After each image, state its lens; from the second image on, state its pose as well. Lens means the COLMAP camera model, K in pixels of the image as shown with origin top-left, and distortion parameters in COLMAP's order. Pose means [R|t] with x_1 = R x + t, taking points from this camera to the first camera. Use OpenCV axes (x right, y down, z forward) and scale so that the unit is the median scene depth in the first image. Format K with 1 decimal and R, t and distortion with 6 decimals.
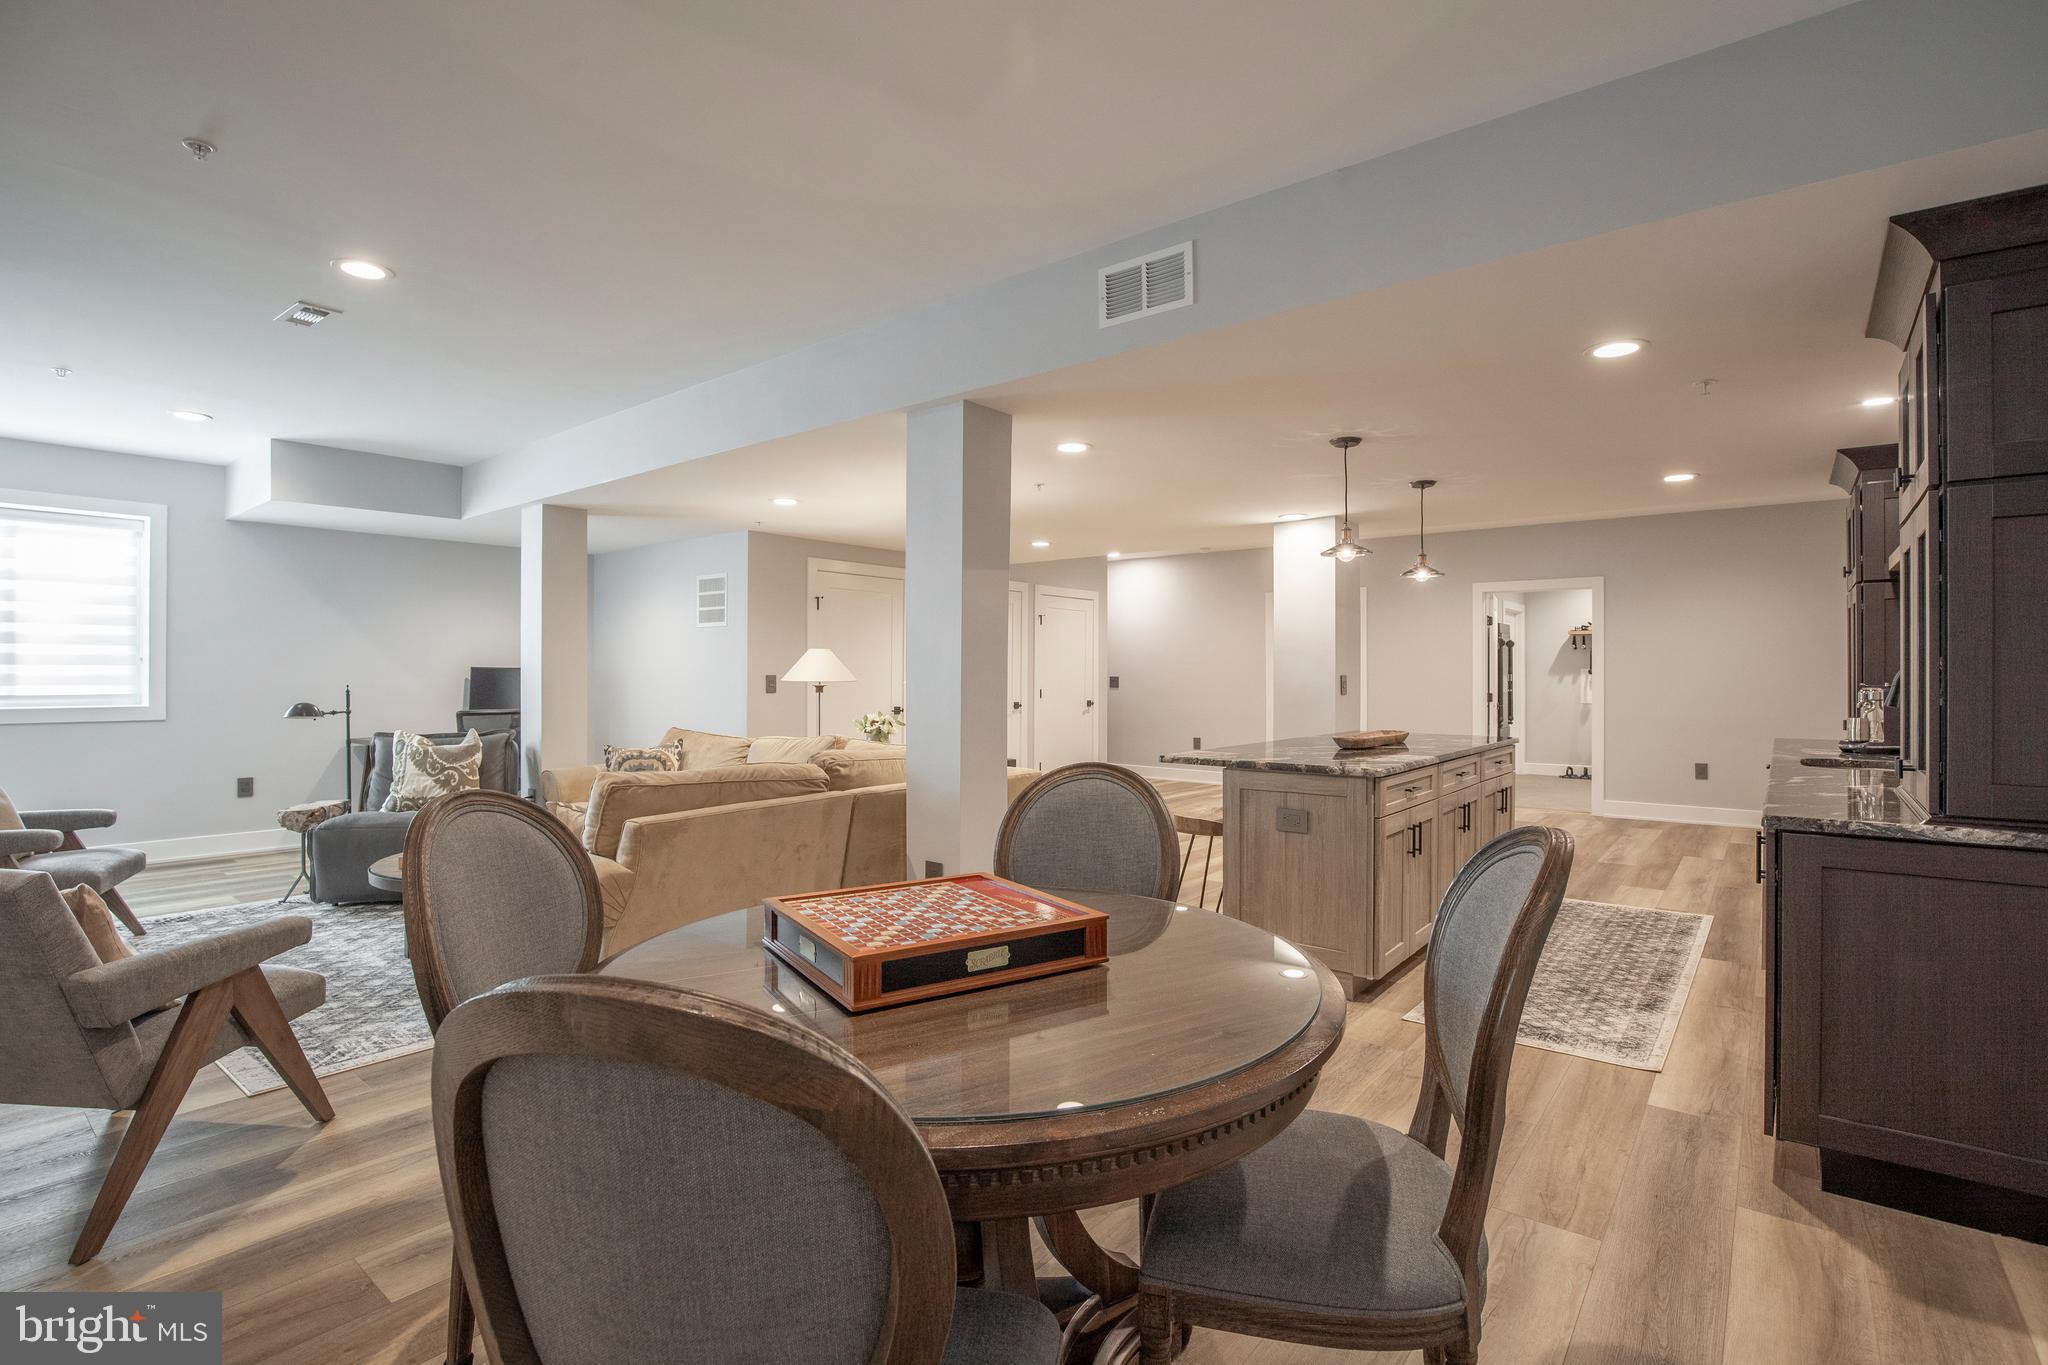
lens RADIAL K [[964.1, 0, 1030.3], [0, 964.1, 669.6], [0, 0, 1]] dist [-0.035712, 0.006801]
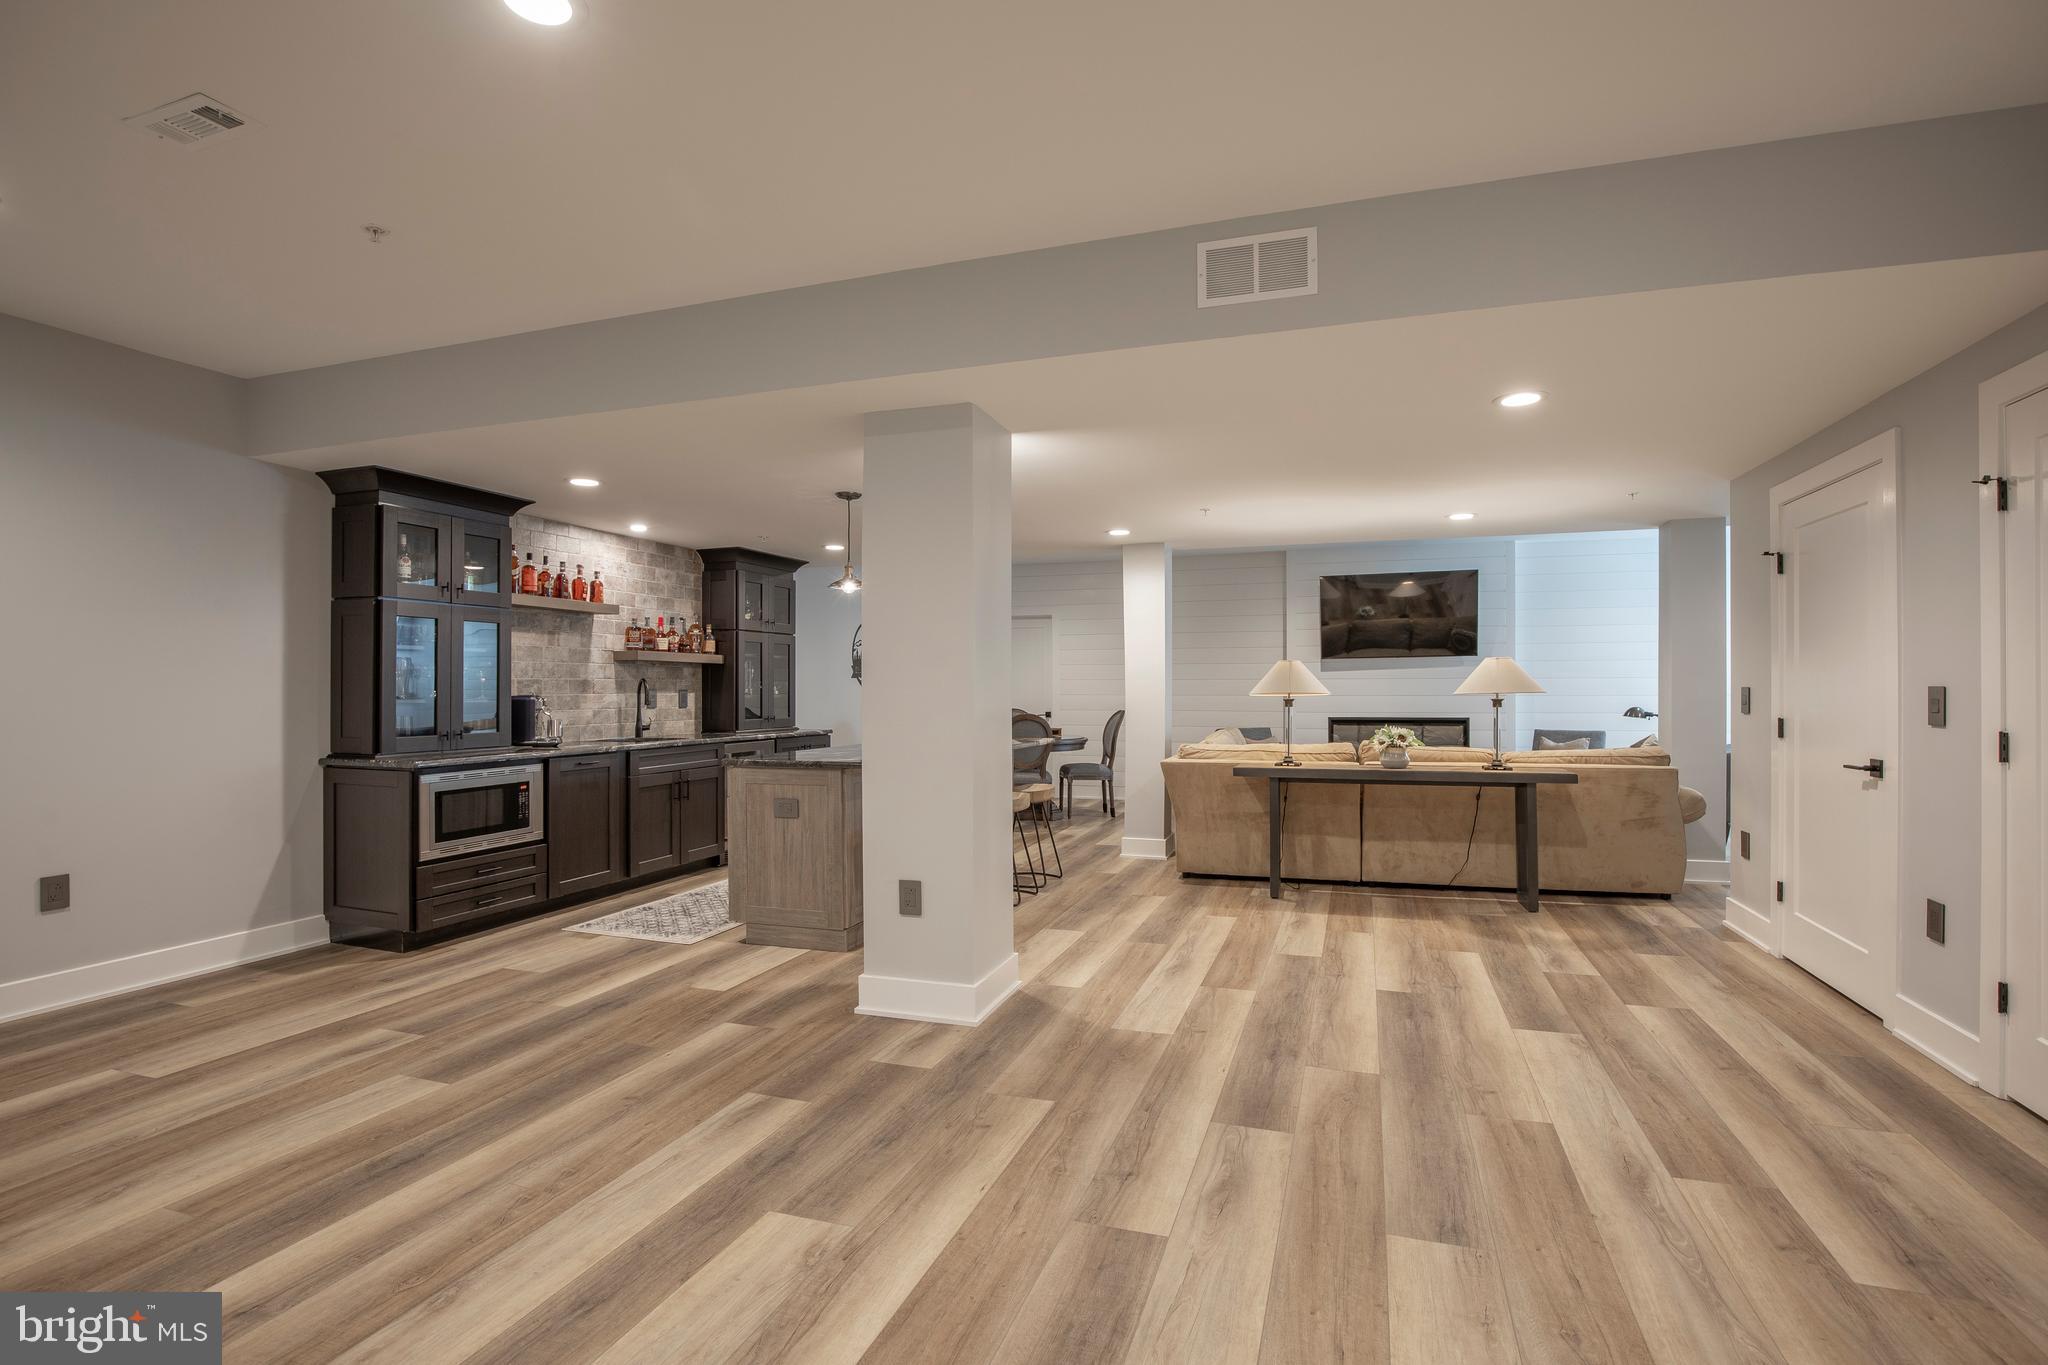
lens RADIAL K [[964.1, 0, 1058.8], [0, 964.1, 688.4], [0, 0, 1]] dist [-0.035712, 0.006801]
pose [[-0.932112, -0.000253, -0.362170, 0.781685], [0.002472, 0.999972, -0.007061, 0.020262], [0.362162, -0.007477, -0.932085, 2.764542]]
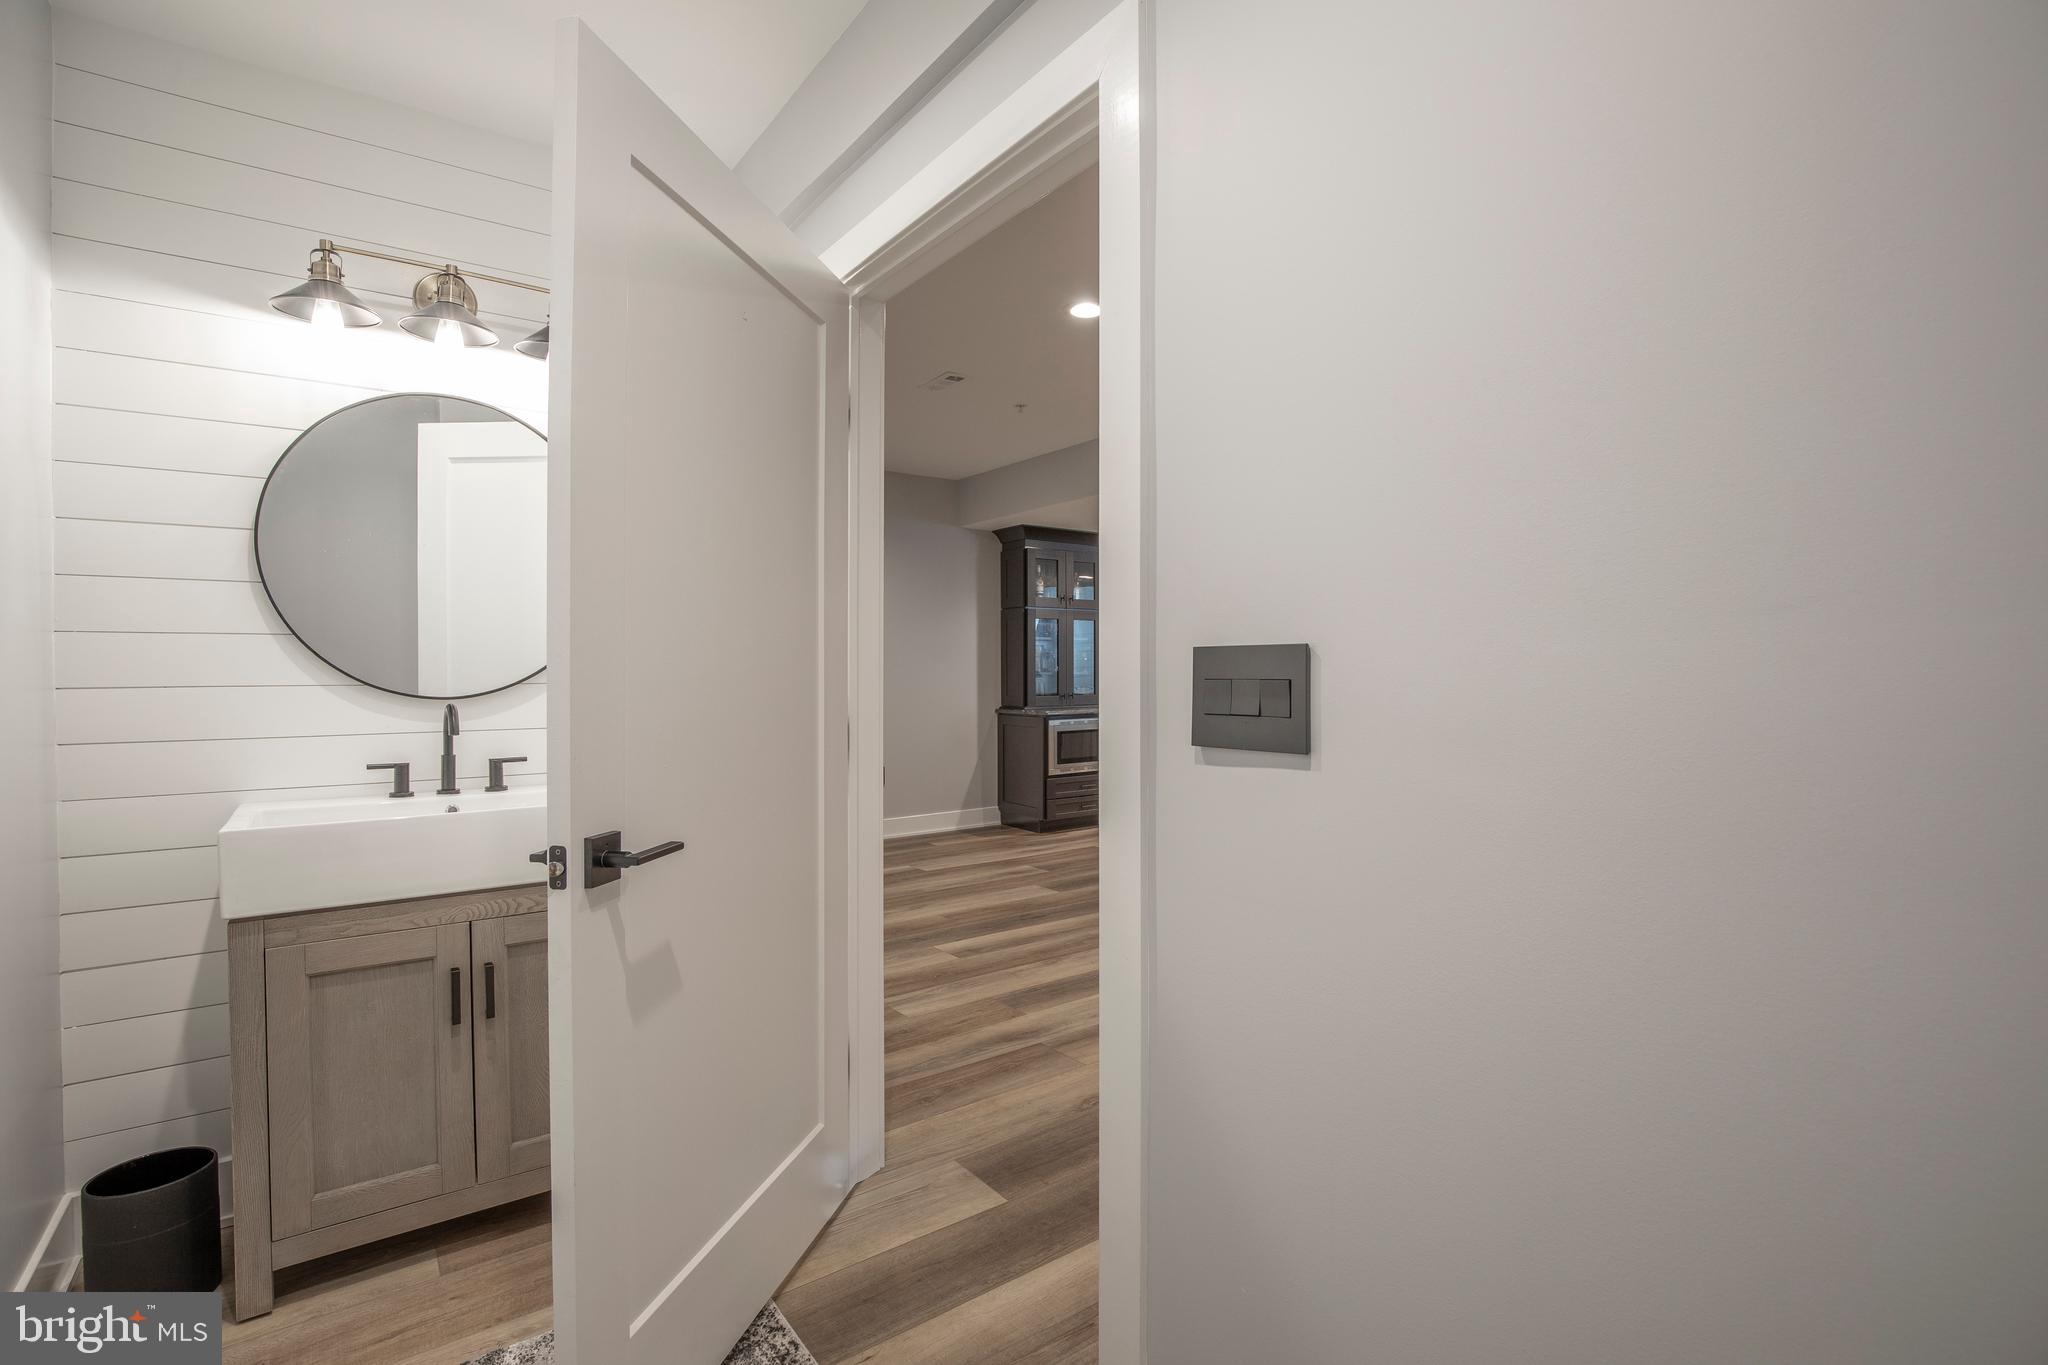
lens RADIAL K [[964.1, 0, 1033.4], [0, 964.1, 673.5], [0, 0, 1]] dist [-0.035712, 0.006801]
pose [[-0.970066, 0.004524, 0.242797, 0.669117], [0.003904, 0.999988, -0.003037, 0.032885], [-0.242808, -0.001999, -0.970072, 3.195126]]
